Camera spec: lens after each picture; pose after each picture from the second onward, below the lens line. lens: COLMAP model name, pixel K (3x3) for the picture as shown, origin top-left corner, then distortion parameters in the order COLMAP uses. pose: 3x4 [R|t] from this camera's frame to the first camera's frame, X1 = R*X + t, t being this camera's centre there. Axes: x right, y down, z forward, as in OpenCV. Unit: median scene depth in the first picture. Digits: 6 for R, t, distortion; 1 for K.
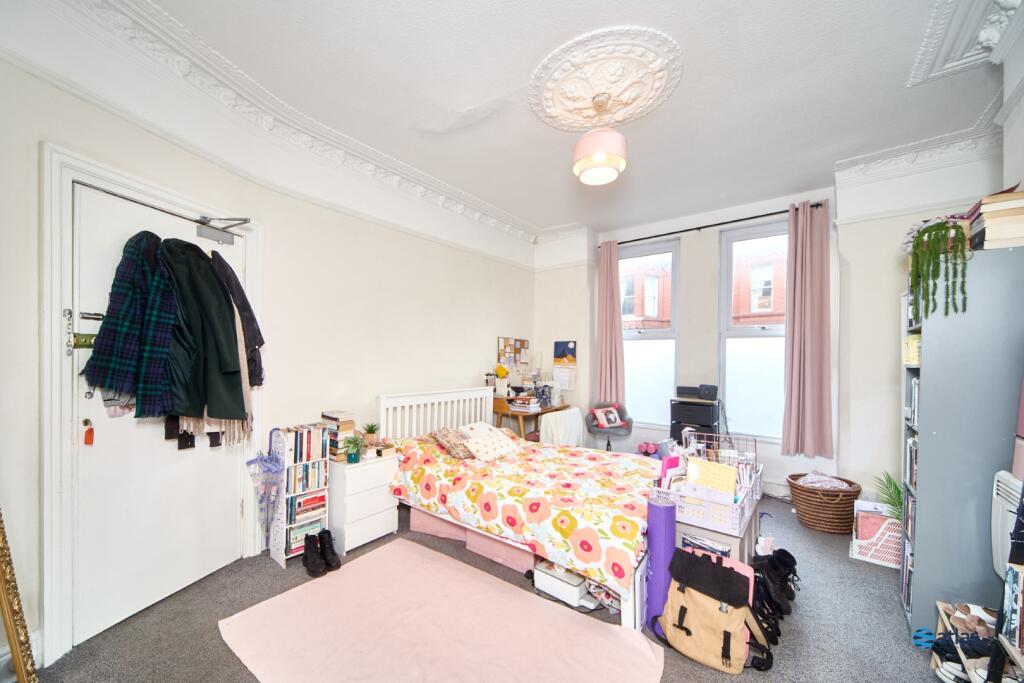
lens RADIAL K [[387.2, 0, 490.0], [0, 387.2, 357.5], [0, 0, 1]] dist [0.000347, 0.000023]
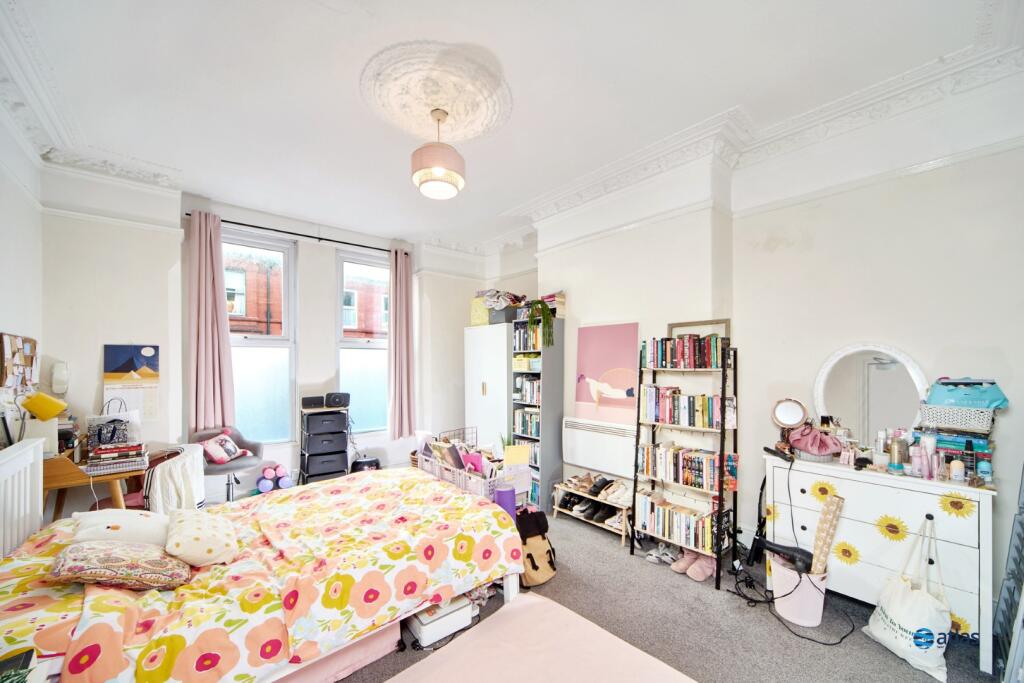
lens RADIAL K [[387.2, 0, 490.0], [0, 387.2, 357.5], [0, 0, 1]] dist [0.000347, 0.000023]
pose [[0.178500, -0.004598, 0.983929, -0.431186], [0.003826, 0.999985, 0.003979, -0.030050], [-0.983933, 0.003054, 0.178514, 0.437238]]
